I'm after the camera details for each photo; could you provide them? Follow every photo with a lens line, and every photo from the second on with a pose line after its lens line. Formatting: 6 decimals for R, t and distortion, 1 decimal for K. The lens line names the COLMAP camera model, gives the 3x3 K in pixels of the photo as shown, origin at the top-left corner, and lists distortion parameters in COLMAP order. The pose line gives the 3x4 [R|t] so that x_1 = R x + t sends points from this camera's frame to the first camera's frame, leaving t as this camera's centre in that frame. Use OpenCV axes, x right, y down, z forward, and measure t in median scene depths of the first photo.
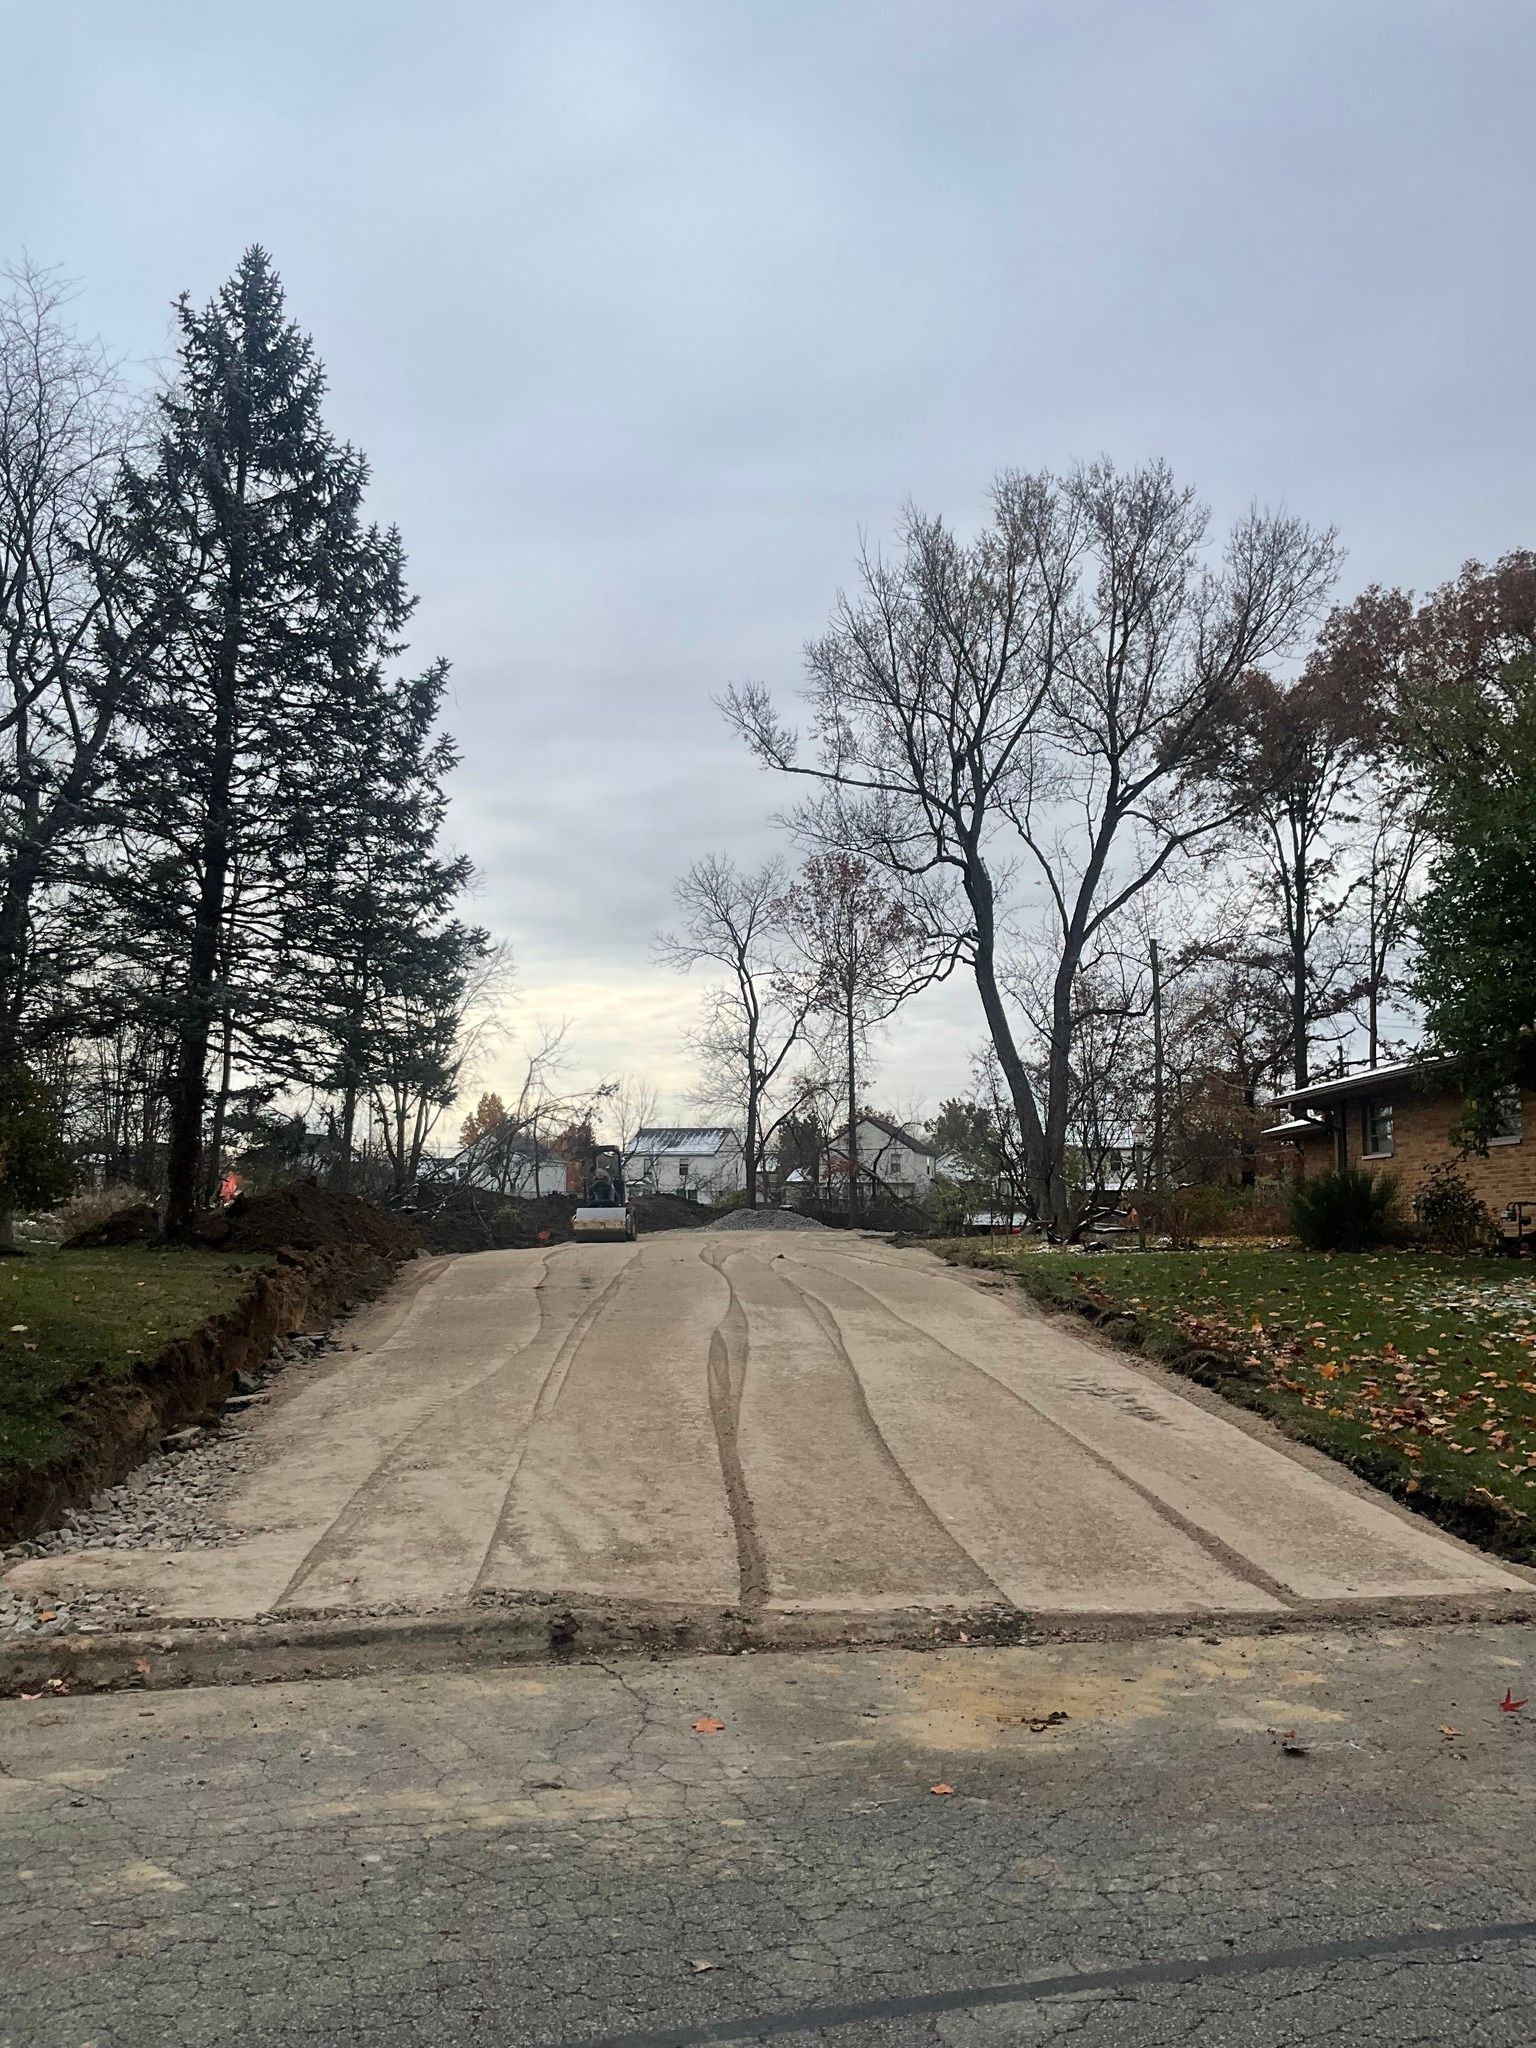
lens RADIAL K [[1655.9, 0, 758.2], [0, 1655.9, 1020.8], [0, 0, 1]] dist [0.130794, -0.264674]
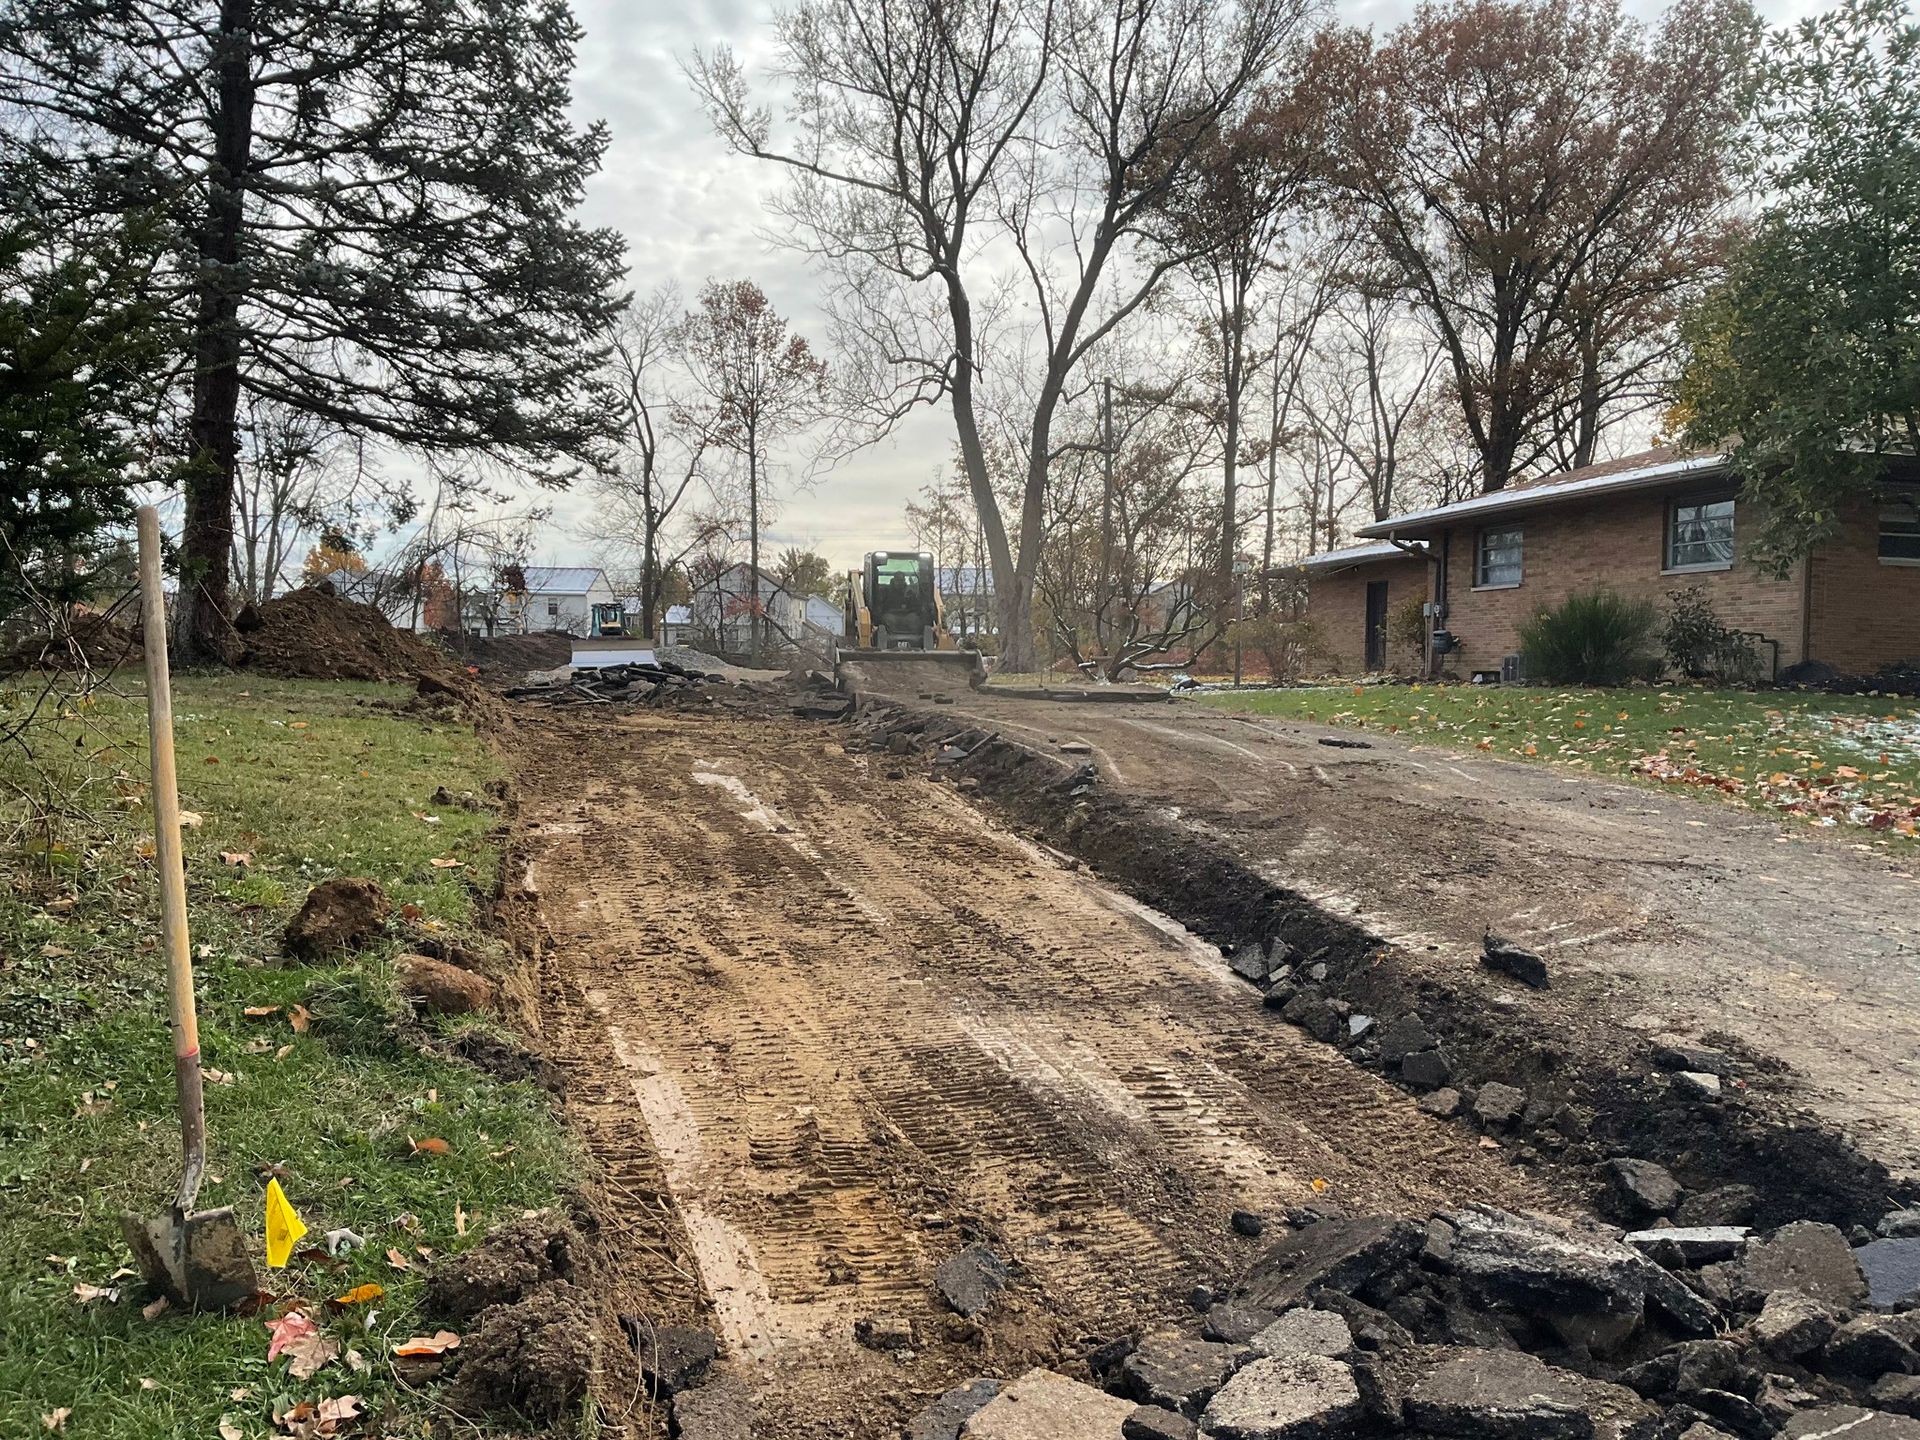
lens RADIAL K [[1552.4, 0, 950.7], [0, 1552.4, 728.5], [0, 0, 1]] dist [0.130794, -0.264674]
pose [[0.974167, -0.001596, 0.225822, -0.056594], [-0.034583, 0.987126, 0.156163, 0.013343], [-0.223164, -0.159939, 0.961570, 0.086376]]
